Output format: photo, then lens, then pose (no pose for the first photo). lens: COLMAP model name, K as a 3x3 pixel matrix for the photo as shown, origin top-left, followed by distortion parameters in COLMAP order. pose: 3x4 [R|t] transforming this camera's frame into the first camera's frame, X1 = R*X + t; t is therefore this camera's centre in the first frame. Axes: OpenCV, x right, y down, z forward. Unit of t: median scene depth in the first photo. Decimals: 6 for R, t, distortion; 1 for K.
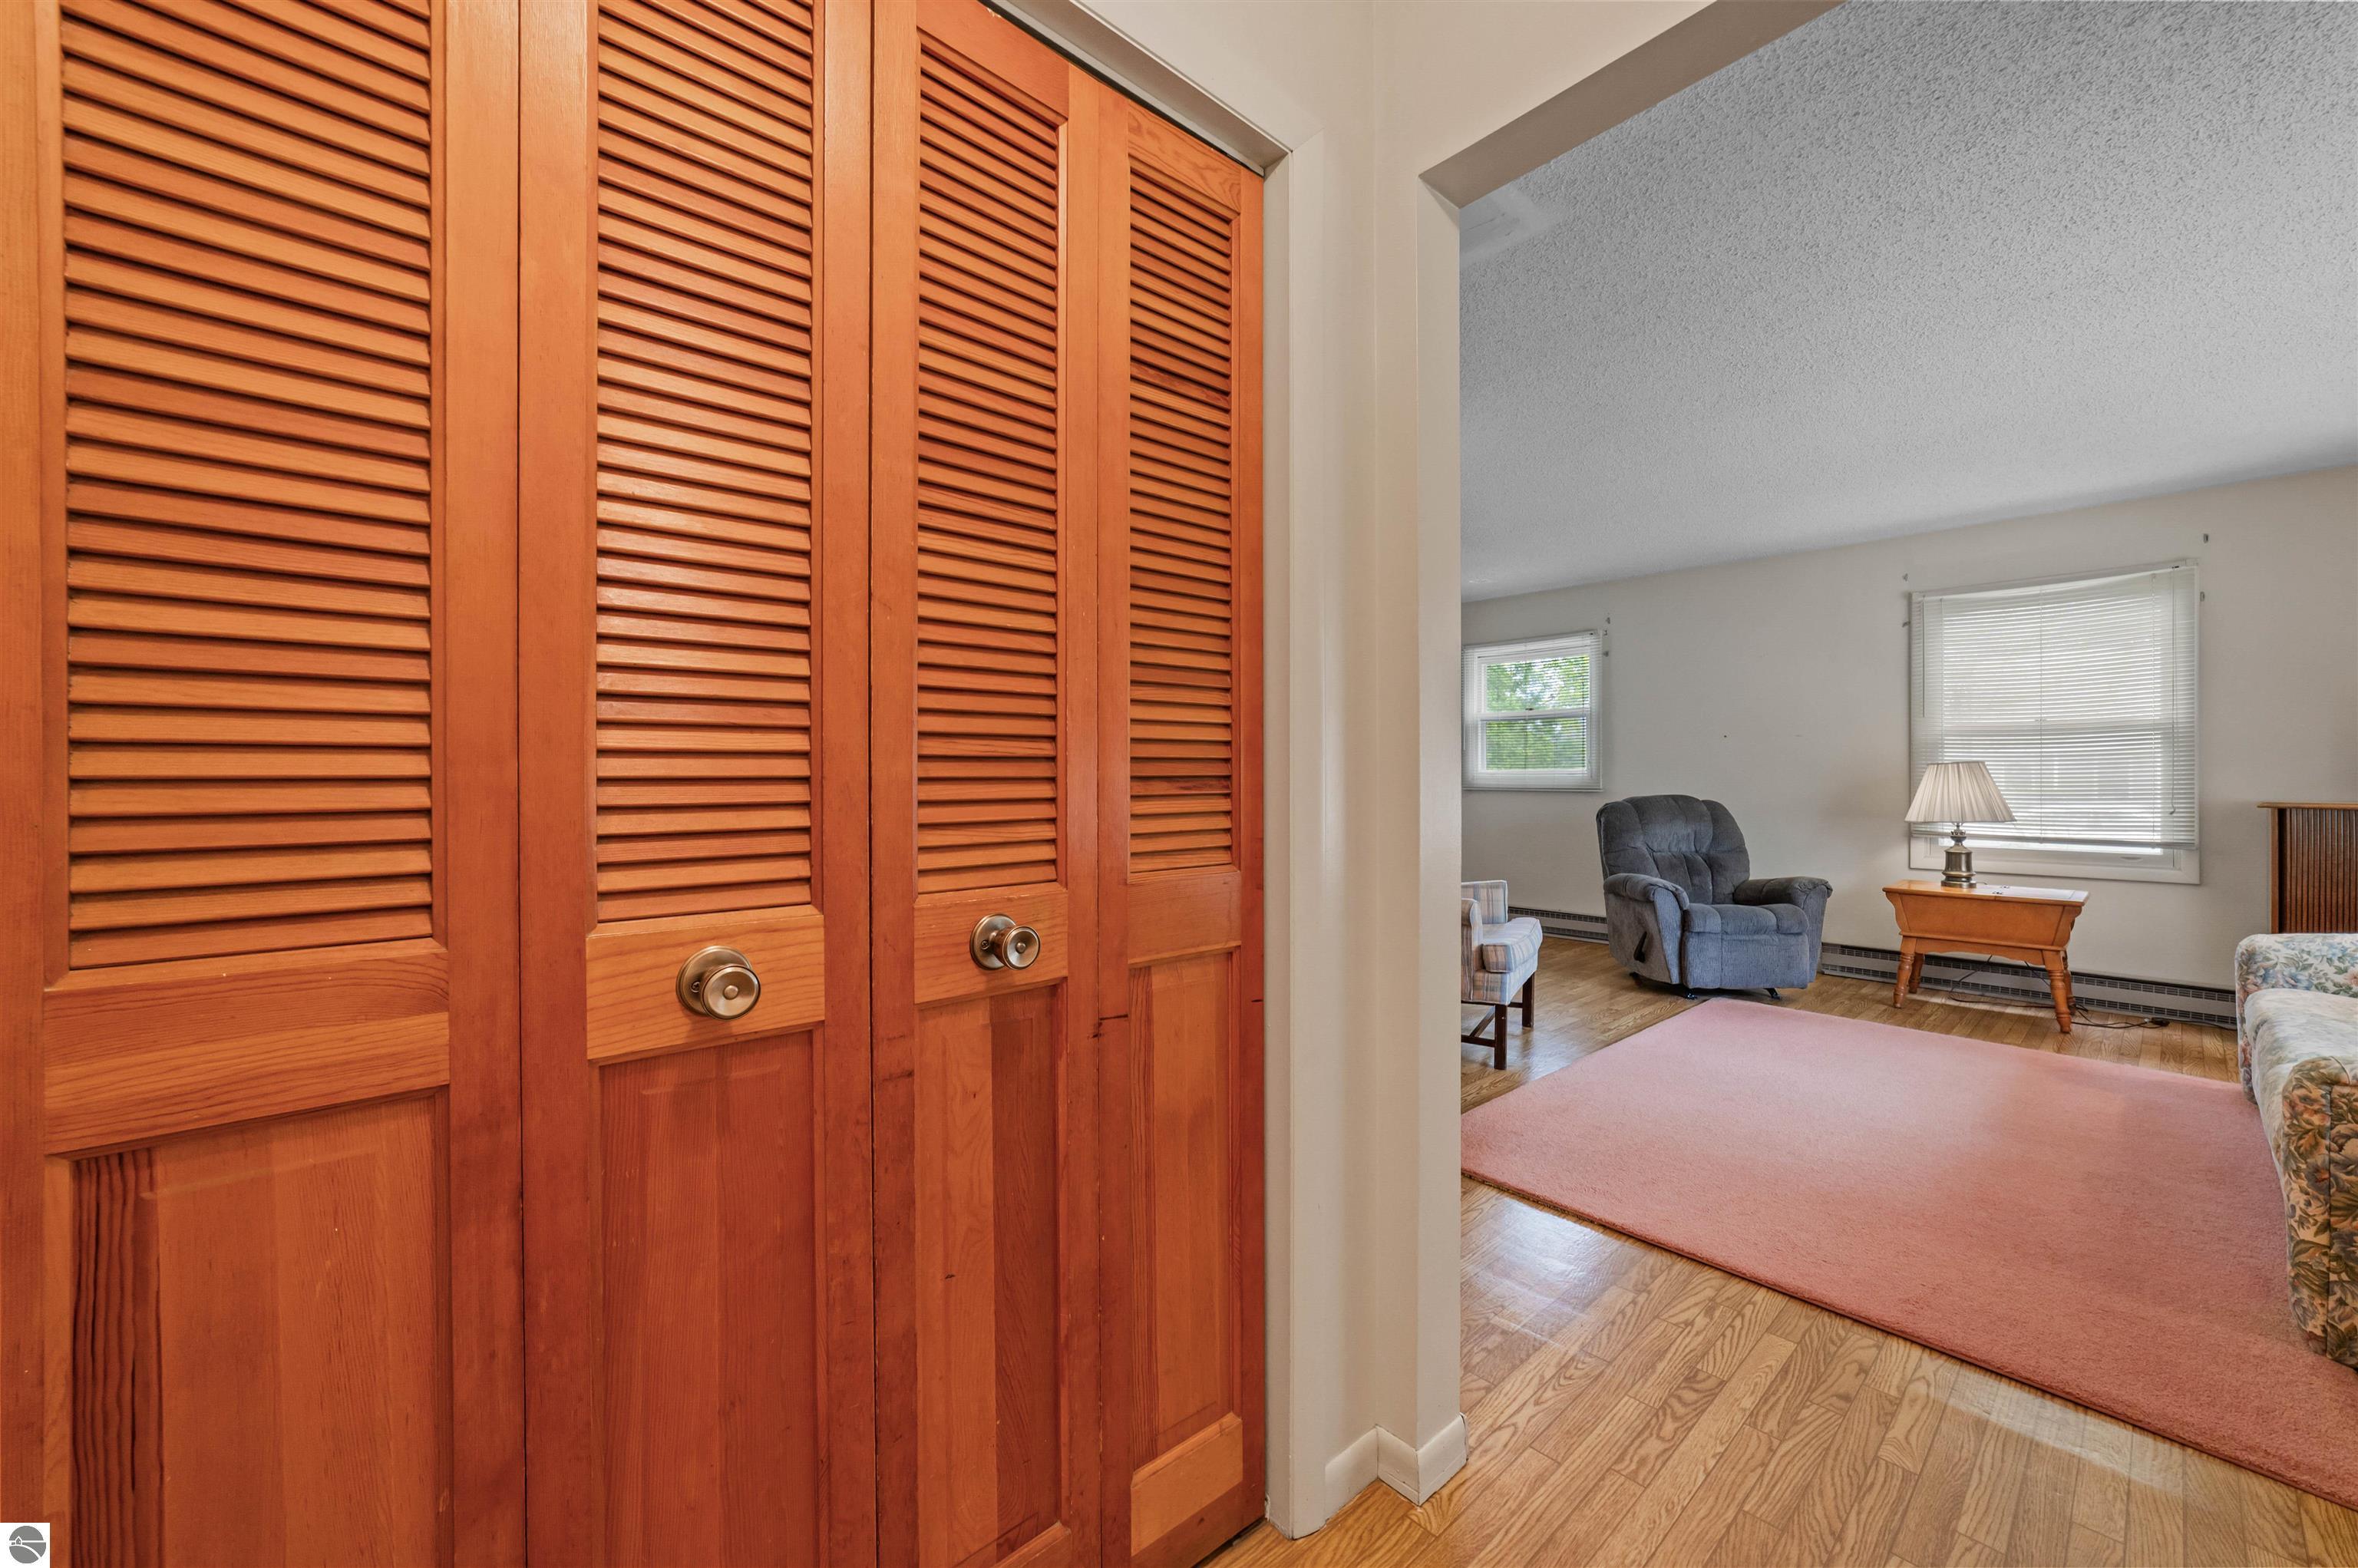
lens RADIAL K [[908.4, 0, 1179.0], [0, 908.4, 784.0], [0, 0, 1]] dist [-0.021735, 0.006818]
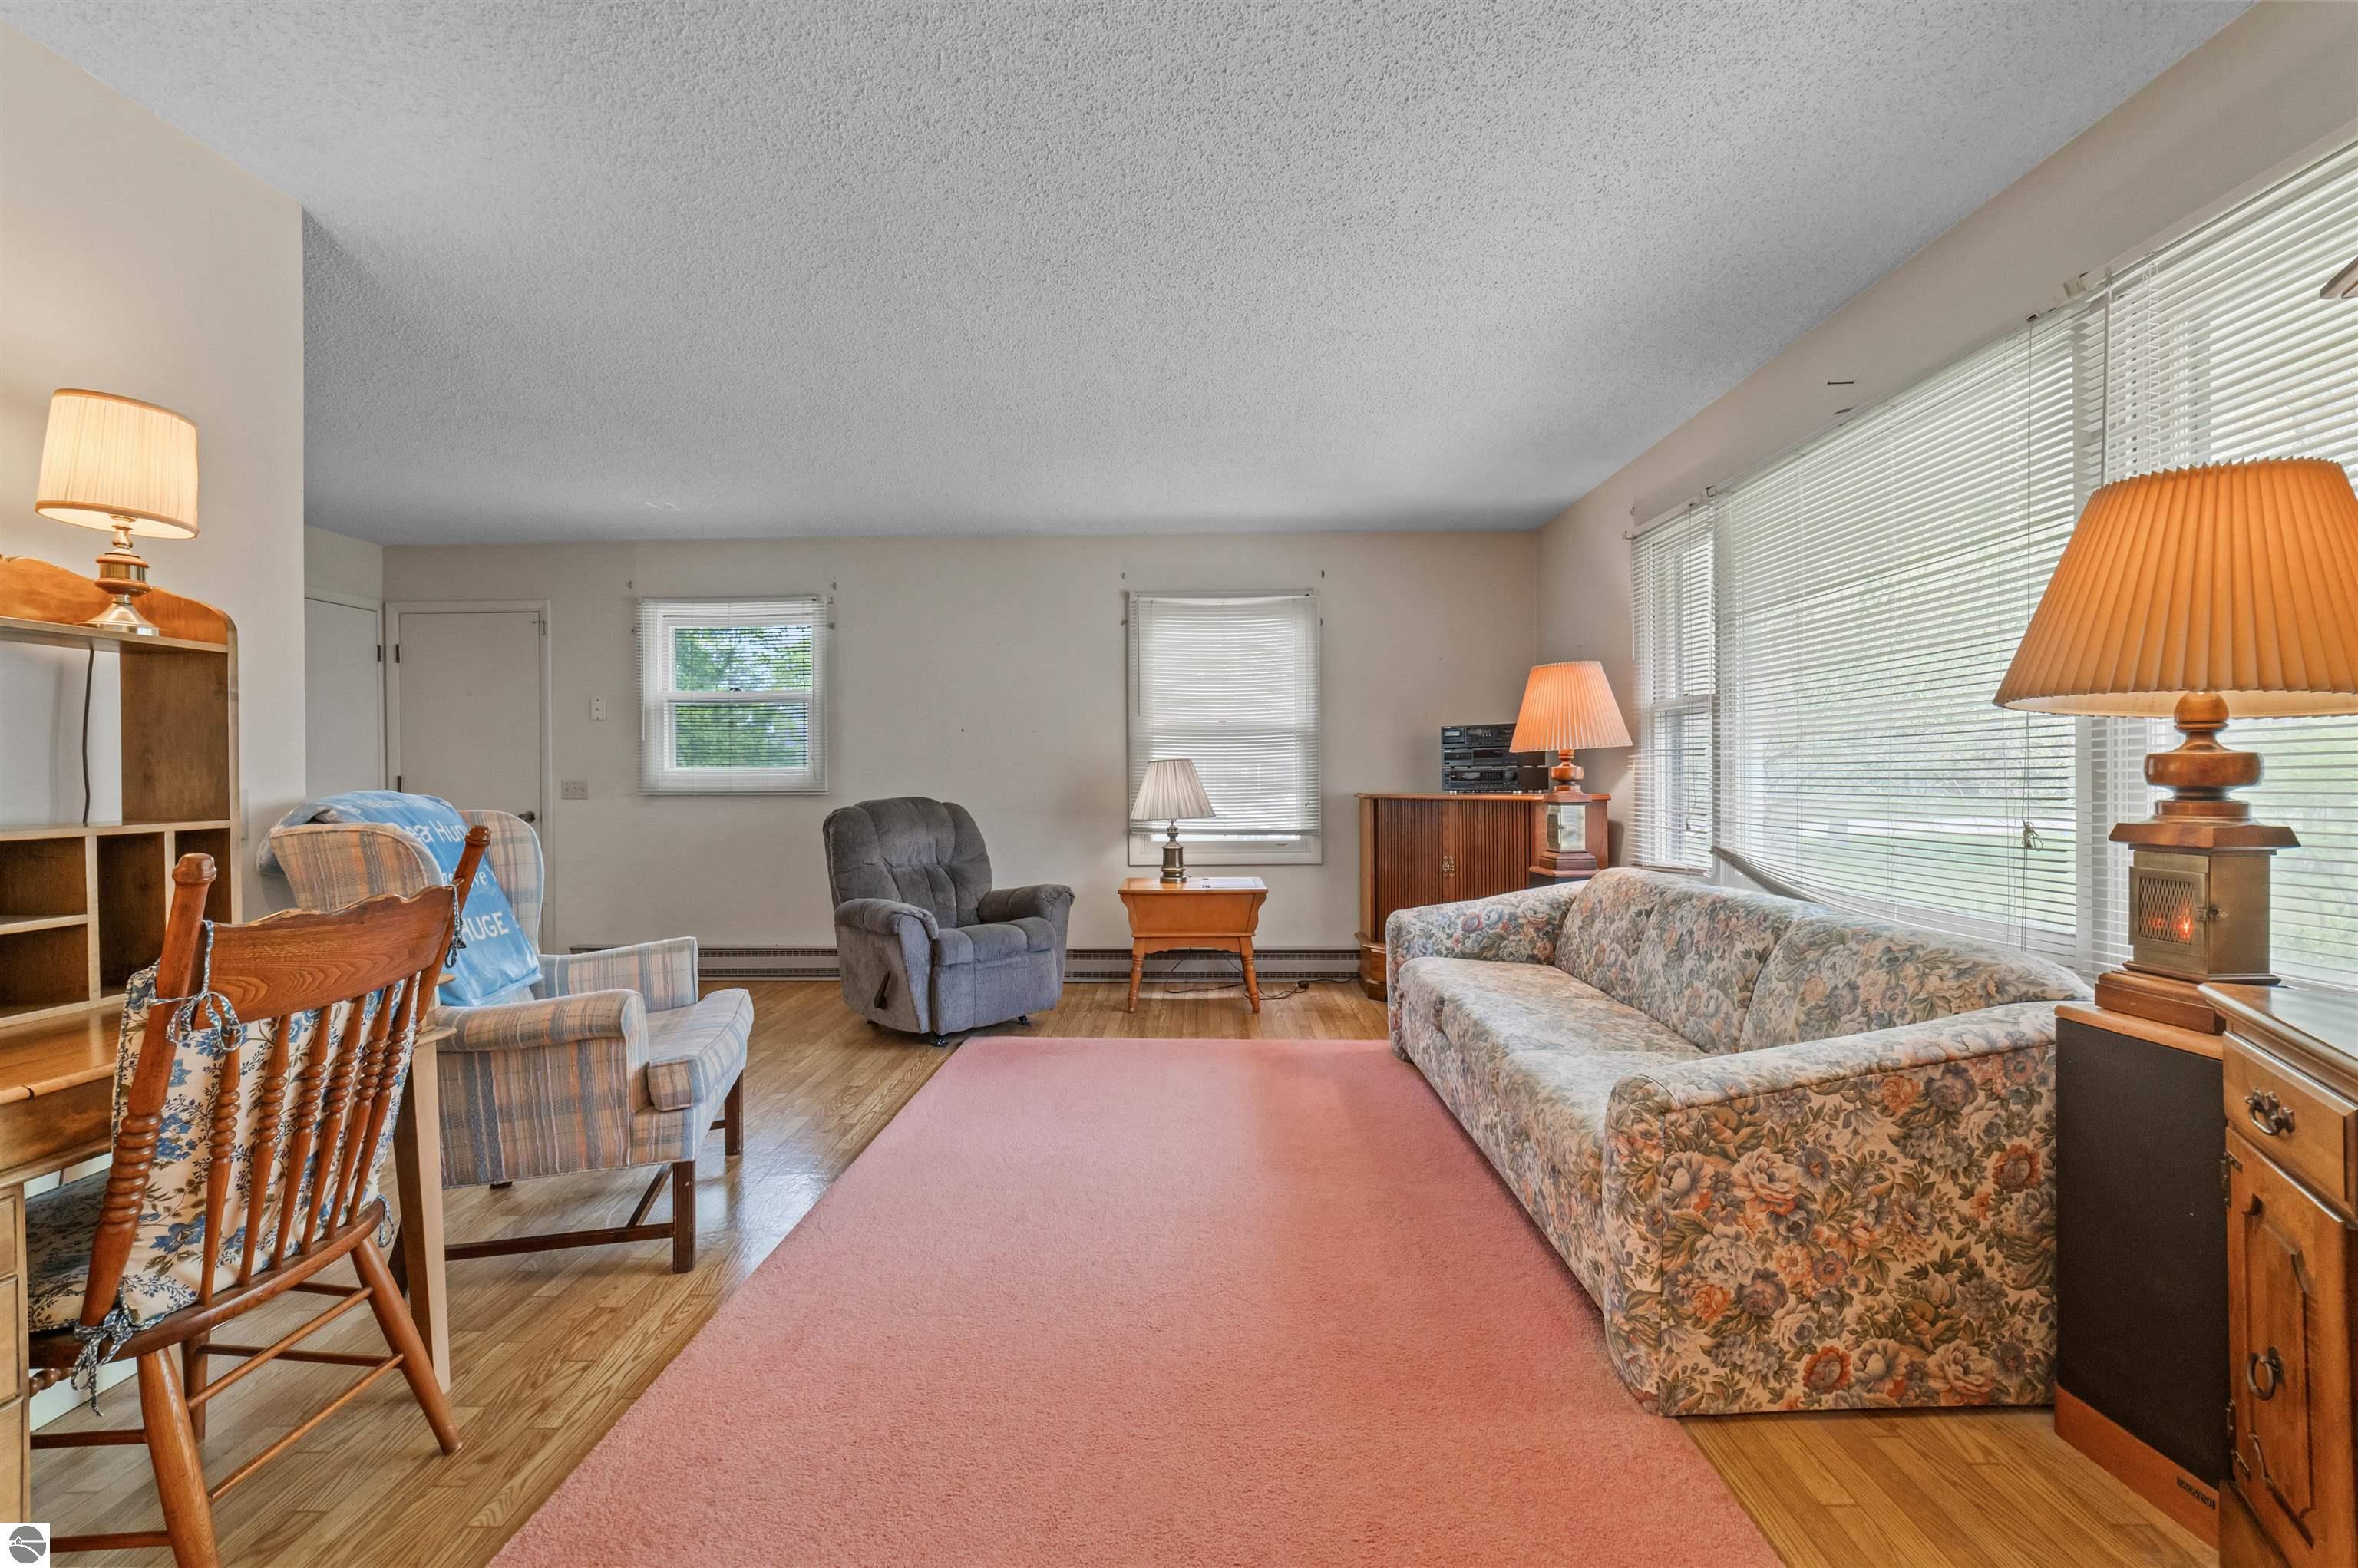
lens RADIAL K [[908.4, 0, 1179.0], [0, 908.4, 784.0], [0, 0, 1]] dist [-0.021735, 0.006818]
pose [[0.682414, -0.009788, 0.730901, 0.119169], [0.011096, 0.999934, 0.003031, -0.000135], [-0.730882, 0.006042, 0.682477, 0.288030]]
